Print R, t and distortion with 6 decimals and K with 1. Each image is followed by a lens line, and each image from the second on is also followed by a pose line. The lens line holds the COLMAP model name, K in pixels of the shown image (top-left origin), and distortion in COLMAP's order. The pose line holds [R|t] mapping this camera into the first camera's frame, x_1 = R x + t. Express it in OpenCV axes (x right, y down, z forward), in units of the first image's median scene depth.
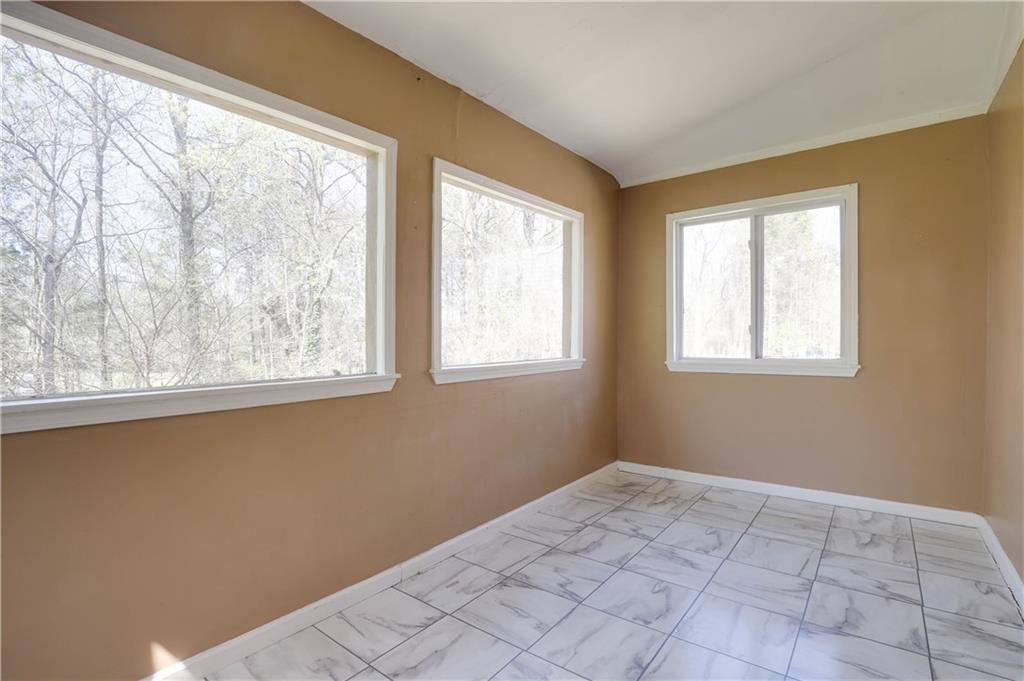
lens RADIAL K [[481.3, 0, 520.2], [0, 481.3, 339.6], [0, 0, 1]] dist [-0.026632, -0.002929]
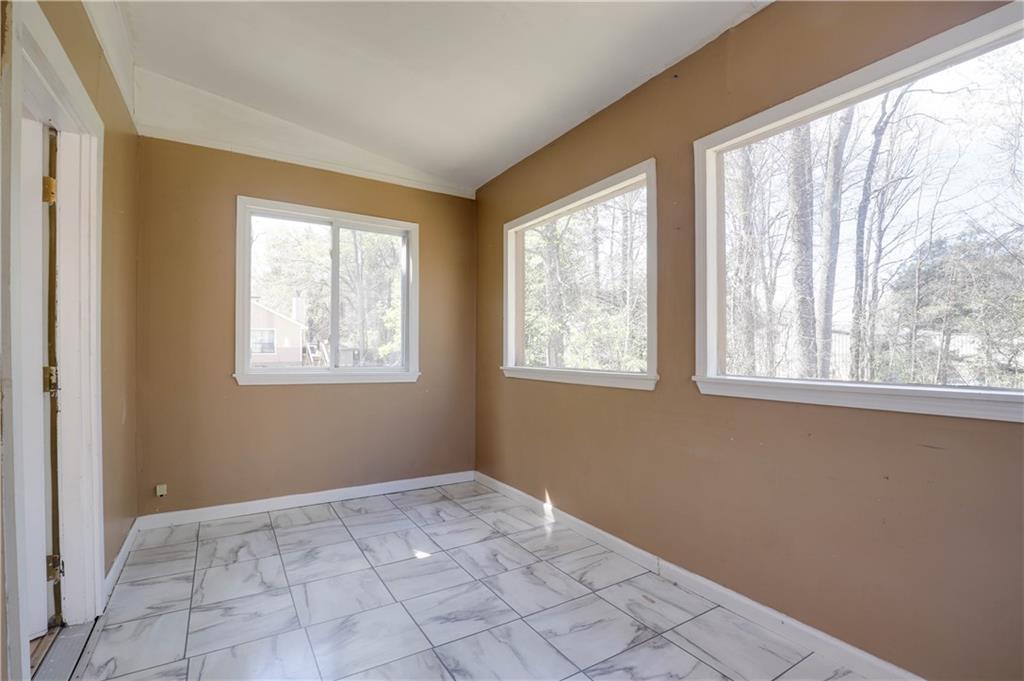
lens RADIAL K [[481.3, 0, 520.5], [0, 481.3, 346.3], [0, 0, 1]] dist [-0.026632, -0.002929]
pose [[-0.362302, 0.008574, -0.932021, 0.992632], [0.016879, 0.999854, 0.002637, -0.003795], [0.931908, -0.014777, -0.362394, 1.313161]]
